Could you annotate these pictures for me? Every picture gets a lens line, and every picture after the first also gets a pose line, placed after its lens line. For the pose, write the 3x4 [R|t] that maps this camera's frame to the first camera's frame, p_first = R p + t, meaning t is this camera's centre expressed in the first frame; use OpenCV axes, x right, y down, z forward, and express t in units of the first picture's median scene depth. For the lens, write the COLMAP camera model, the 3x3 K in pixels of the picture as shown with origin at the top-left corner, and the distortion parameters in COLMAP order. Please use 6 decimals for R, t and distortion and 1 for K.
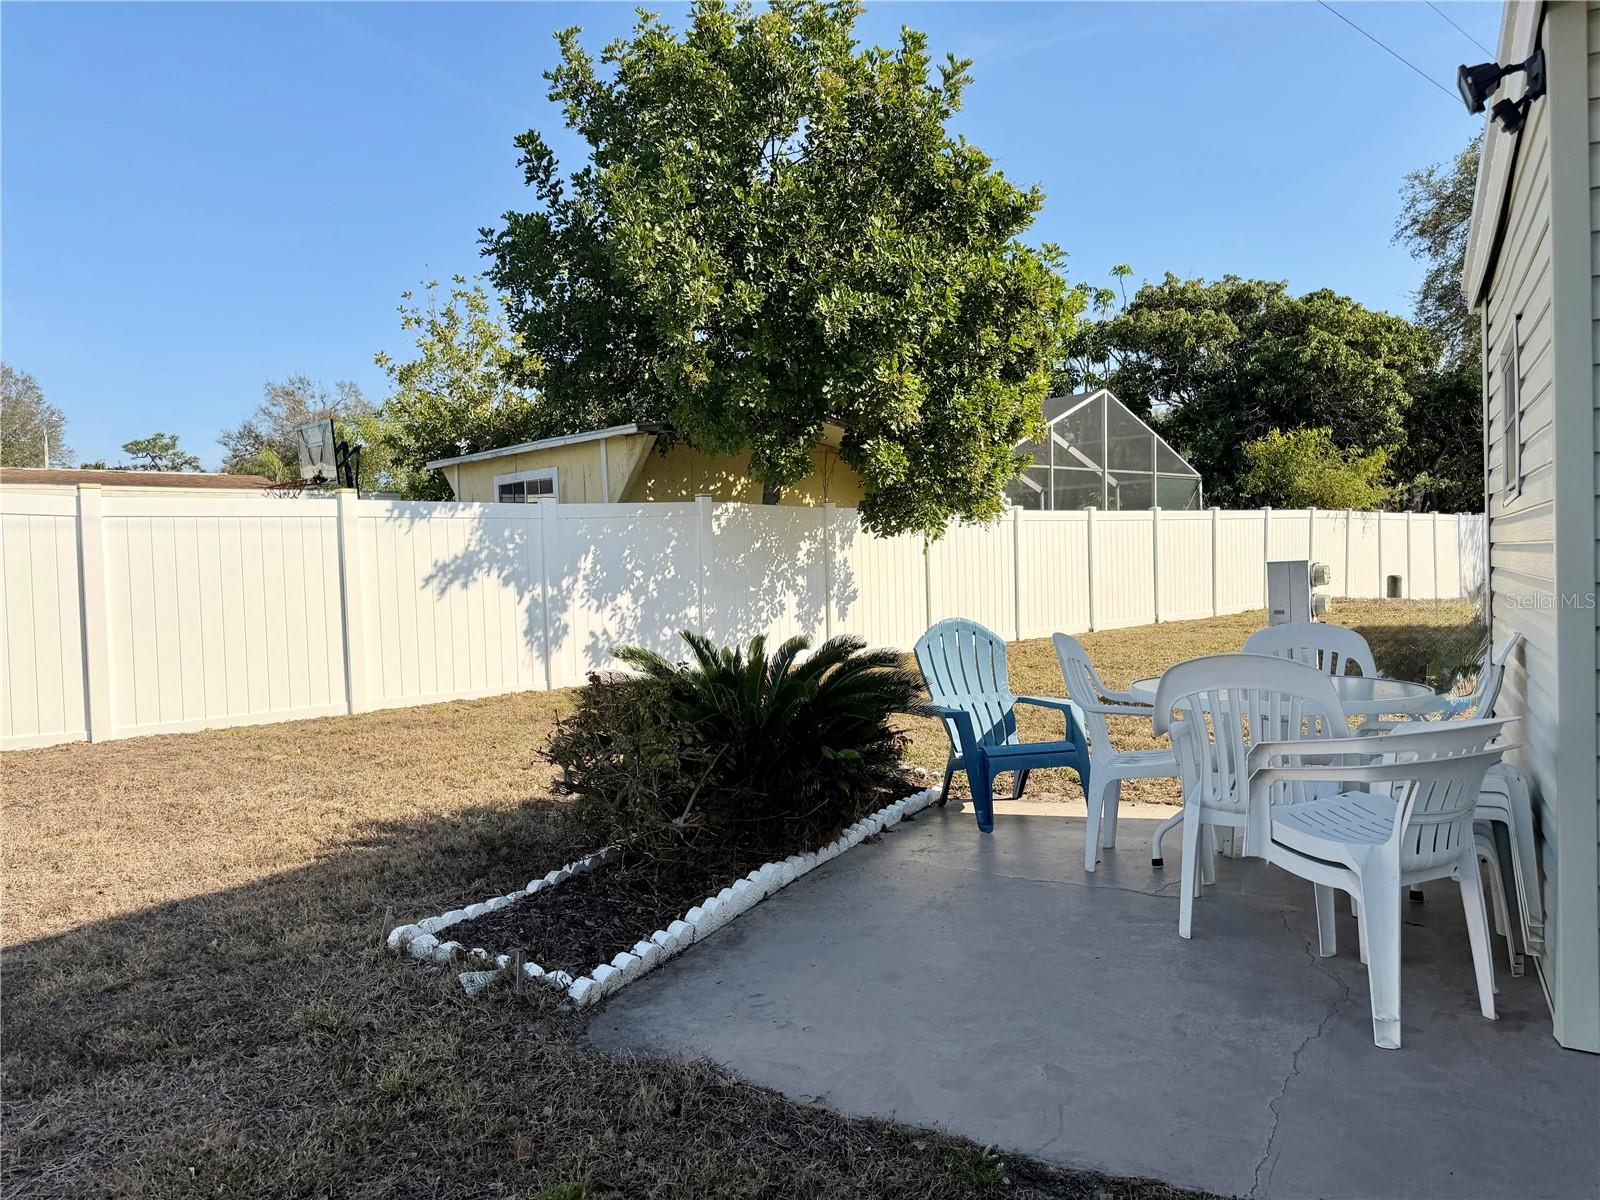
lens RADIAL K [[1137.6, 0, 760.3], [0, 1137.6, 576.8], [0, 0, 1]] dist [0.077861, -0.093535]
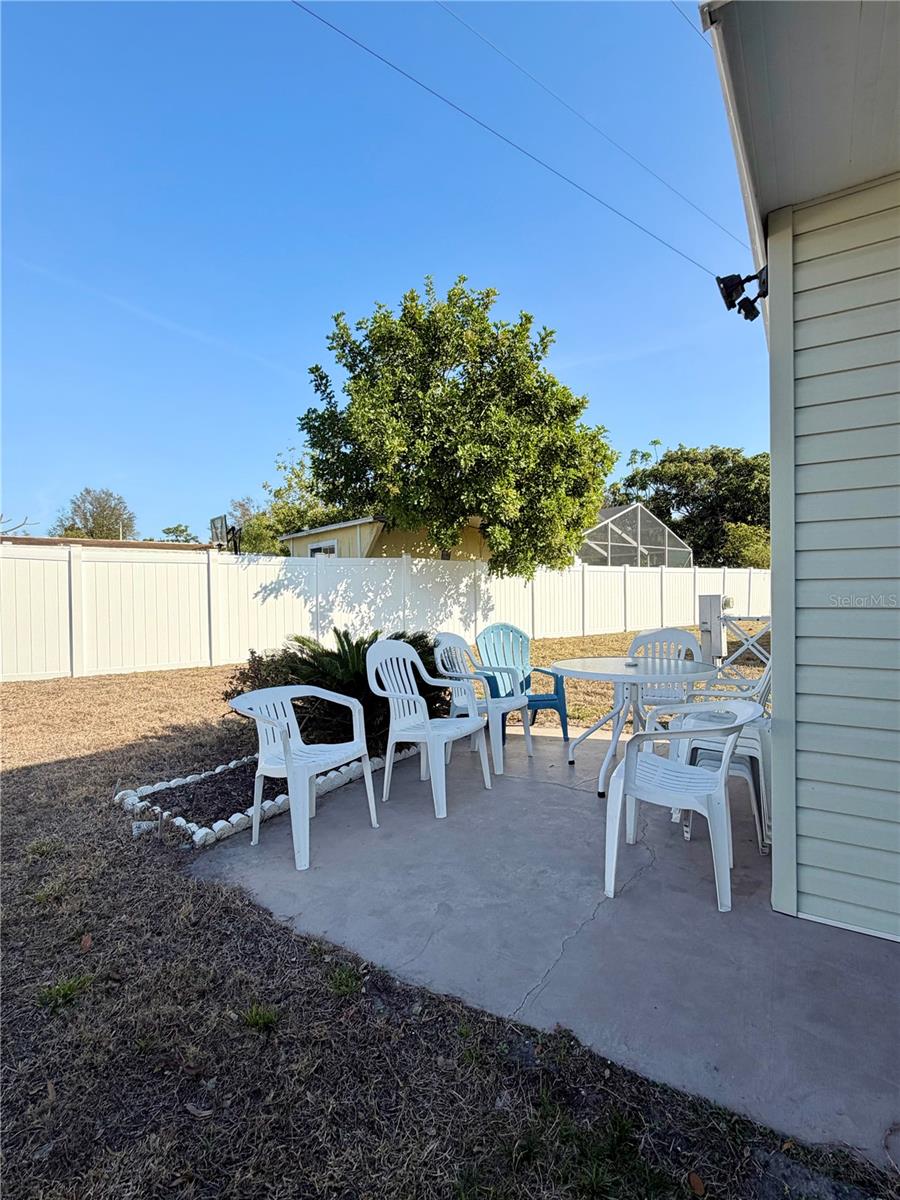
lens RADIAL K [[579.8, 0, 441.0], [0, 579.8, 583.2], [0, 0, 1]] dist [0.003887, -0.000359]
pose [[0.997380, 0.016067, -0.070534, 0.081358], [-0.018056, 0.999454, -0.027655, 0.001646], [0.070051, 0.028856, 0.997126, 0.052136]]
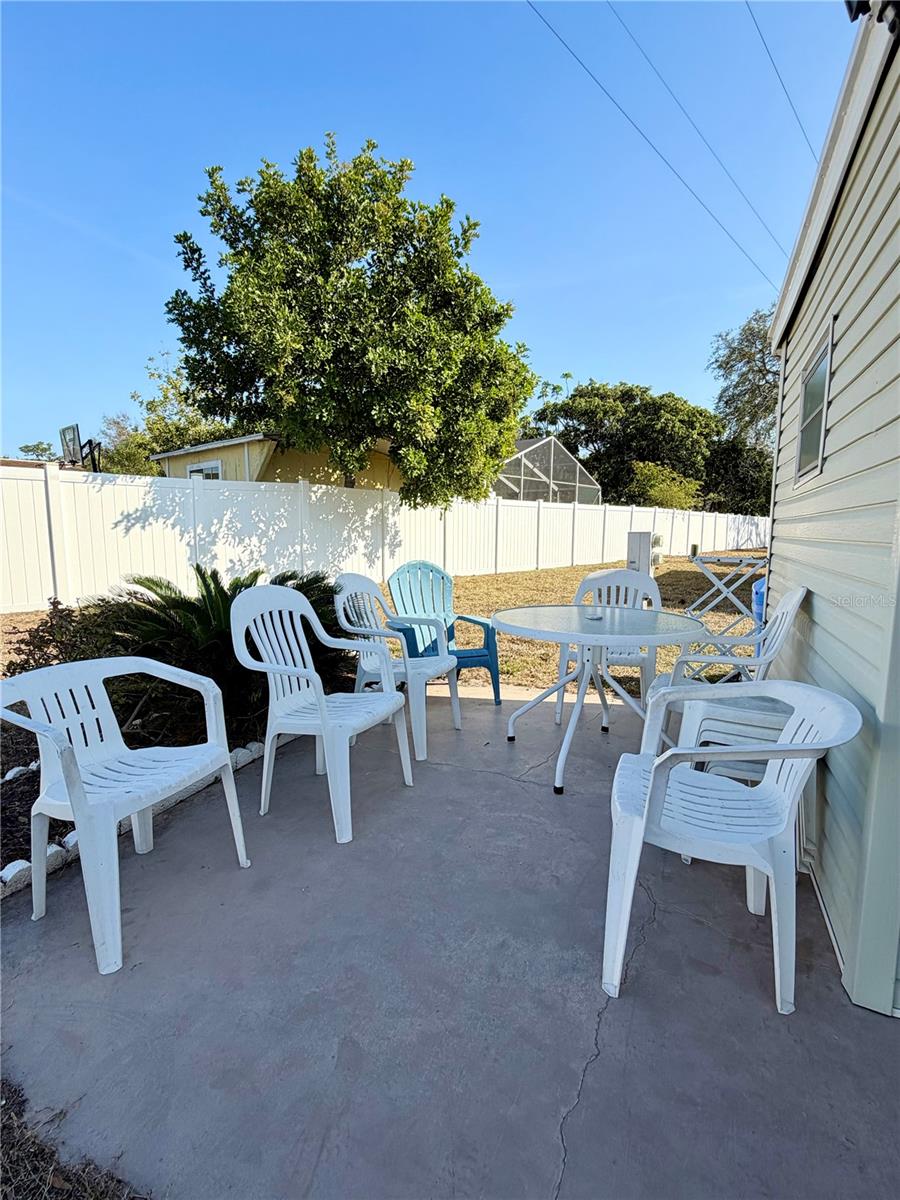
lens RADIAL K [[579.8, 0, 440.9], [0, 579.8, 587.5], [0, 0, 1]] dist [0.003887, -0.000359]
pose [[0.994832, 0.027058, 0.097865, 0.073808], [-0.035574, 0.995629, 0.086354, 0.004331], [-0.095101, -0.089389, 0.991446, 0.153937]]
